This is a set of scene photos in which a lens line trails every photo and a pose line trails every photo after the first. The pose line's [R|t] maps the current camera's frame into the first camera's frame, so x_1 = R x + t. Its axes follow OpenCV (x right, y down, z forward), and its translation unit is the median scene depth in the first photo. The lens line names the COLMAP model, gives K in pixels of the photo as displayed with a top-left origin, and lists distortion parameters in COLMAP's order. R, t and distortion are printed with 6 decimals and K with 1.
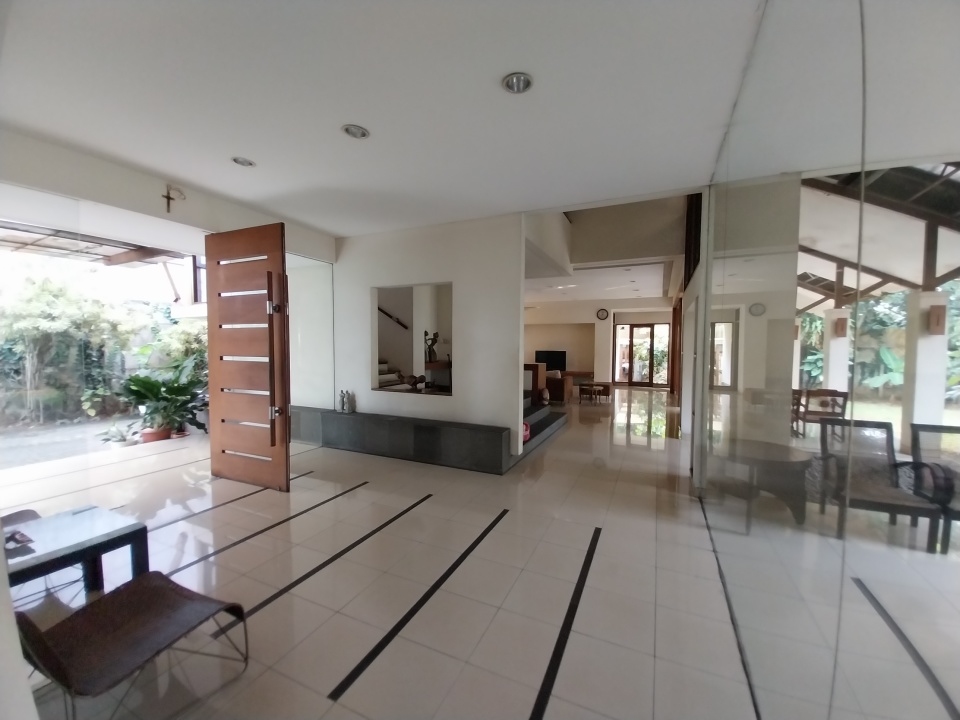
lens RADIAL K [[378.1, 0, 490.7], [0, 378.1, 361.1], [0, 0, 1]] dist [0.023217, -0.017250]
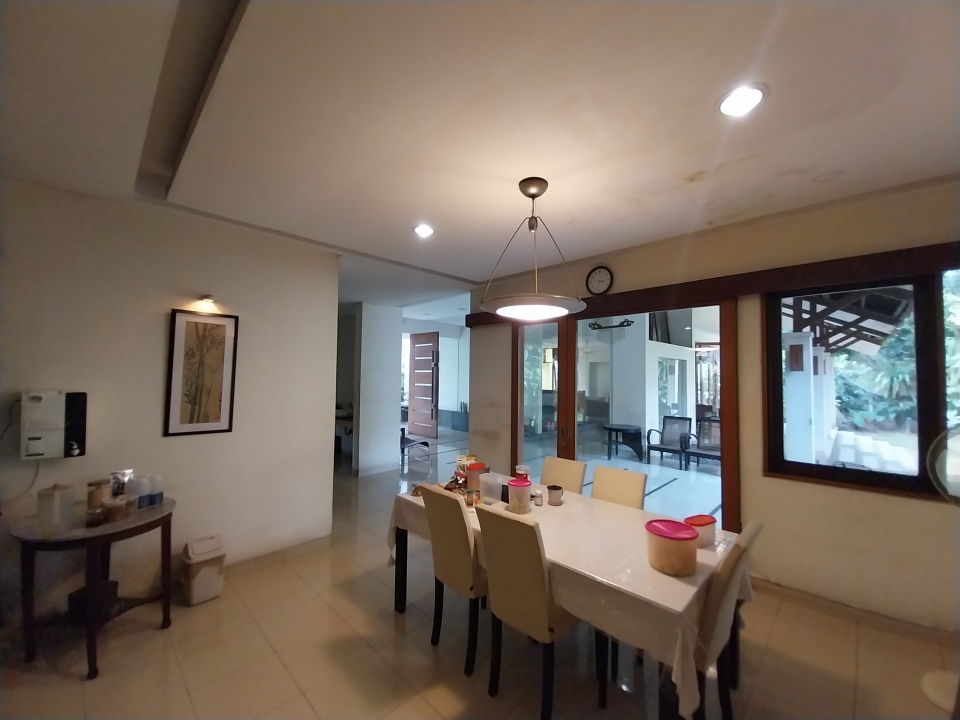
lens RADIAL K [[378.1, 0, 490.7], [0, 378.1, 361.1], [0, 0, 1]] dist [0.023217, -0.017250]
pose [[0.942495, -0.007008, -0.334147, 0.593711], [-0.021150, 0.996526, -0.080556, 0.030874], [0.333550, 0.082991, 0.939072, -1.178036]]
